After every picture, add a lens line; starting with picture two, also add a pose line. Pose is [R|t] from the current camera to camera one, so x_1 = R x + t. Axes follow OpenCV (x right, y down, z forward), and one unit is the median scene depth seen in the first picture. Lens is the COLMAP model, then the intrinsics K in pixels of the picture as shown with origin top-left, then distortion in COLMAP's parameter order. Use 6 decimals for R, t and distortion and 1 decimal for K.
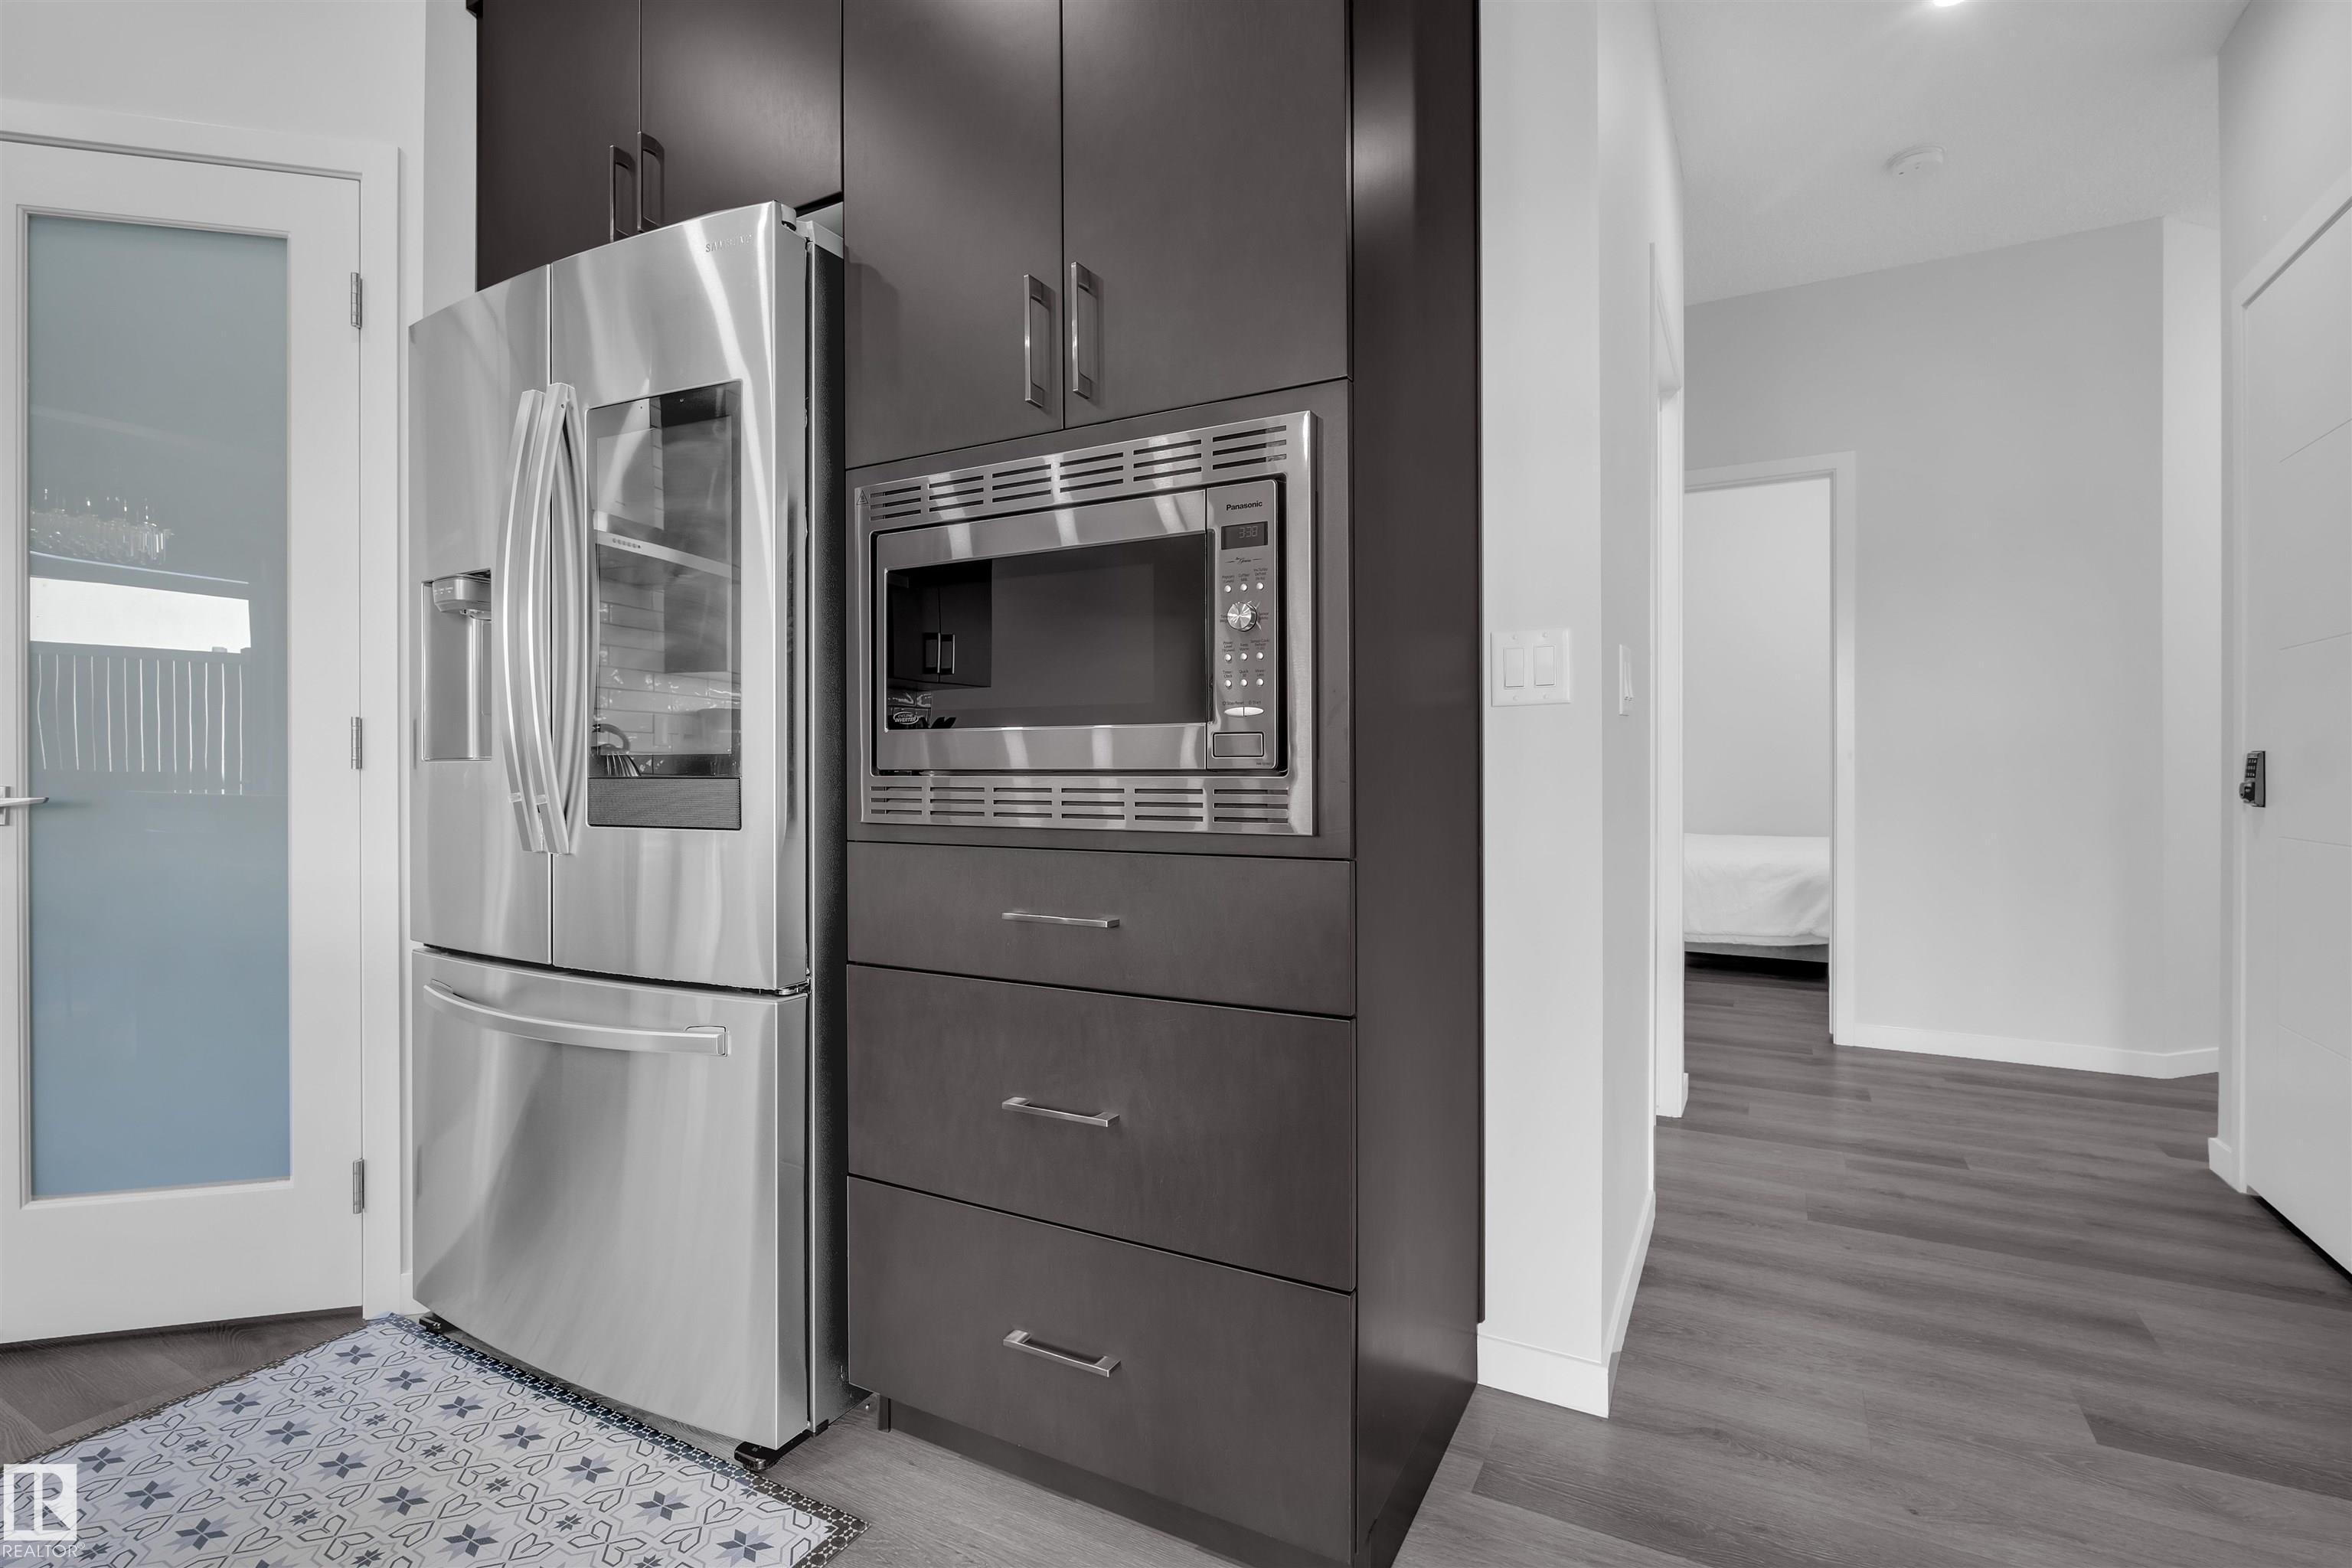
lens RADIAL K [[1076.8, 0, 1183.7], [0, 1076.8, 767.6], [0, 0, 1]] dist [-0.004315, -0.001559]
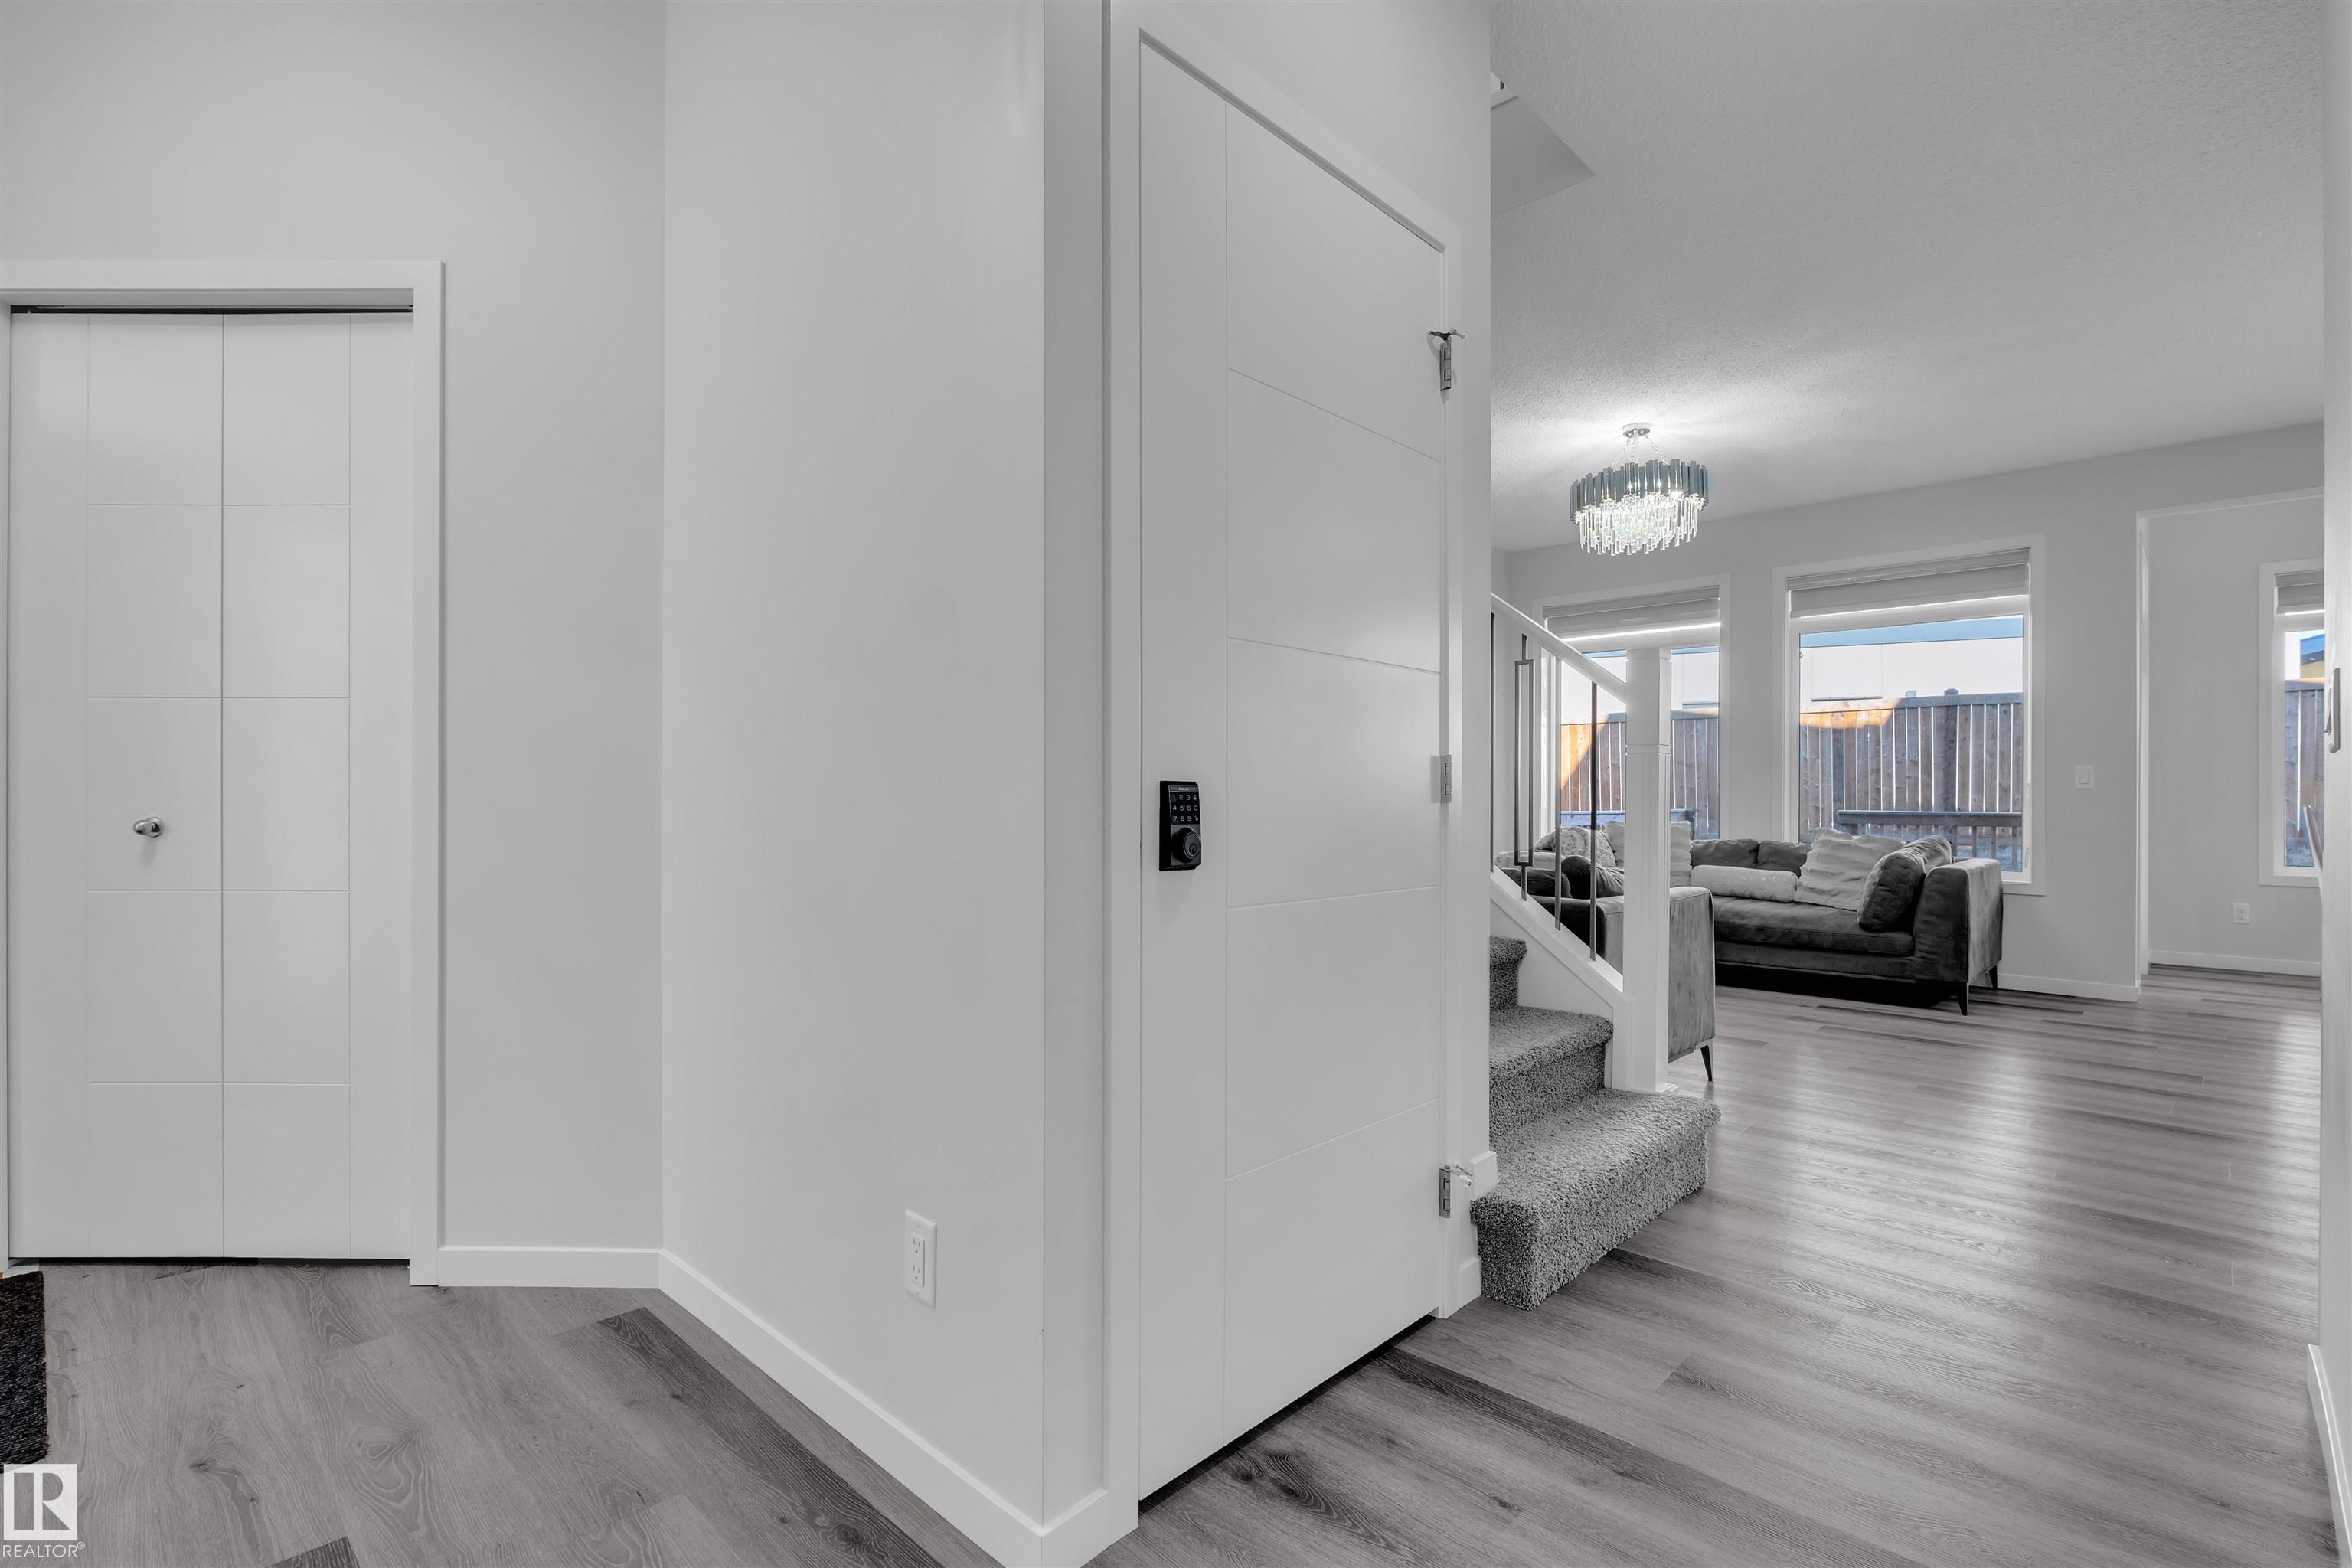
lens RADIAL K [[1076.8, 0, 1155.5], [0, 1076.8, 798.9], [0, 0, 1]] dist [-0.004315, -0.001559]
pose [[-0.960478, -0.005915, 0.278294, 1.058796], [-0.005743, 0.999982, 0.001433, -0.007771], [-0.278298, -0.000222, -0.960495, 2.037190]]
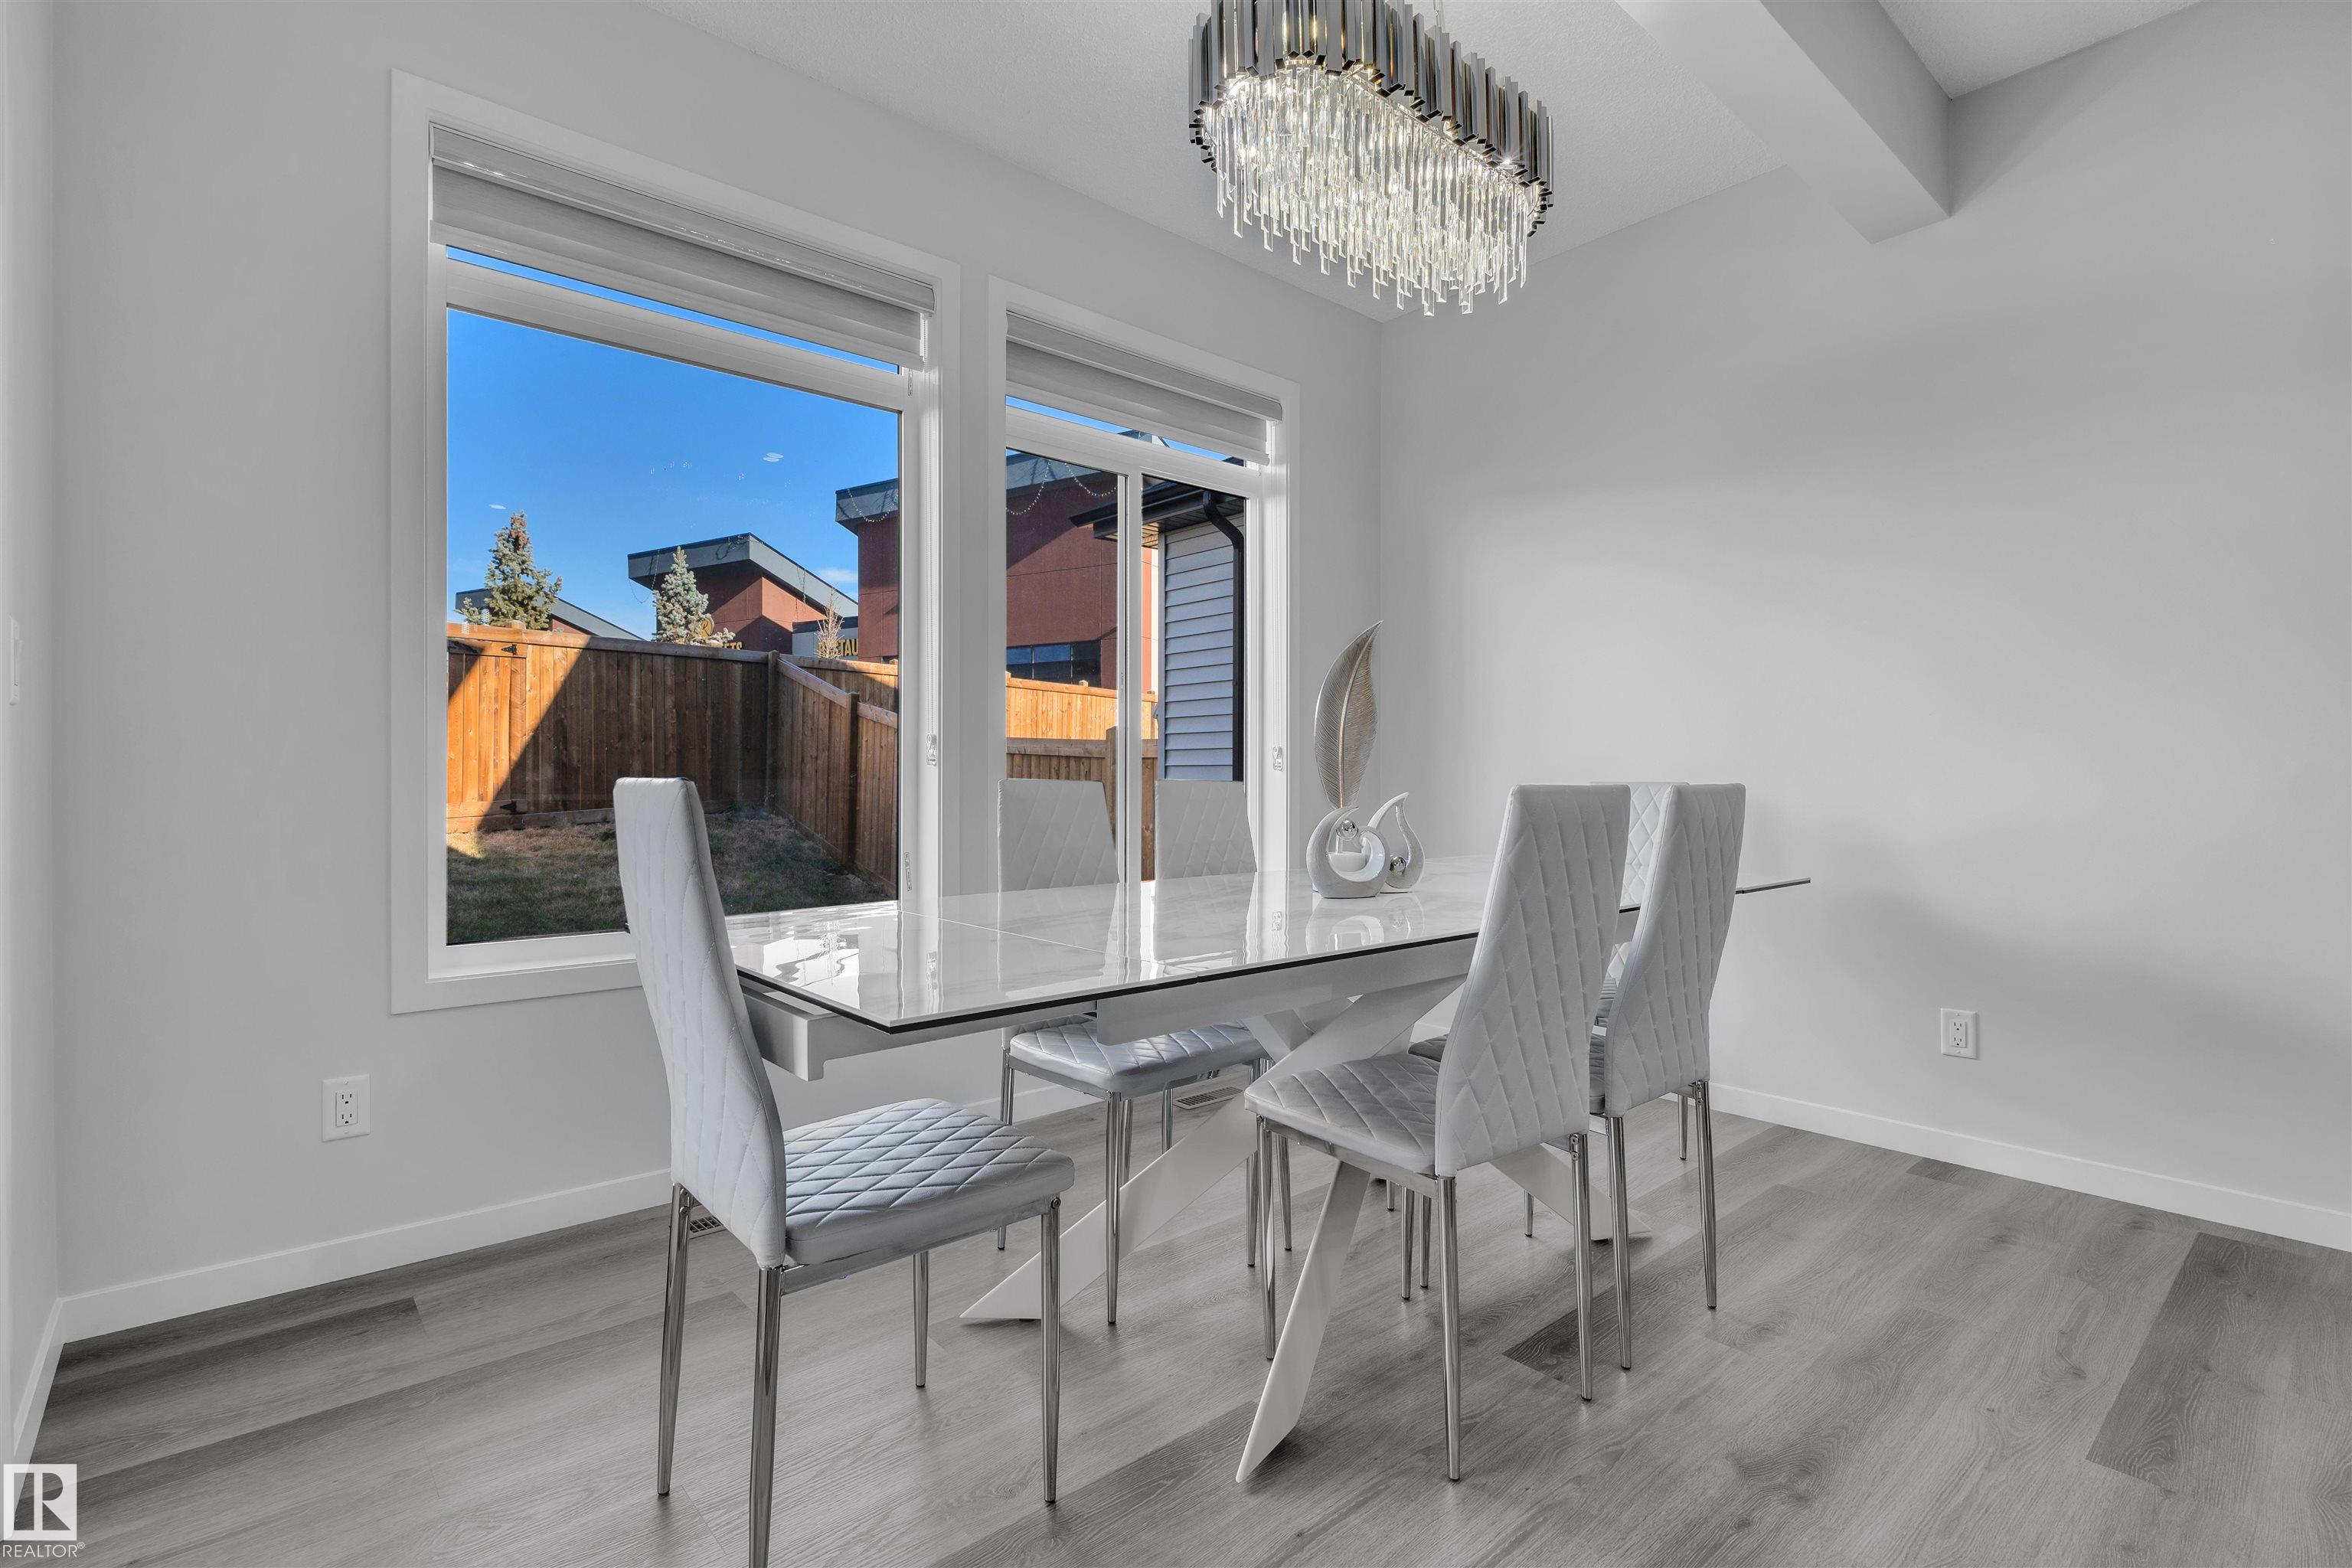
lens RADIAL K [[1076.8, 0, 1158.5], [0, 1076.8, 779.2], [0, 0, 1]] dist [-0.004315, -0.001559]
pose [[-0.358307, -0.004113, -0.933595, -0.515566], [-0.003040, 0.999990, -0.003239, 0.000023], [0.933599, 0.001678, -0.358316, -0.903440]]
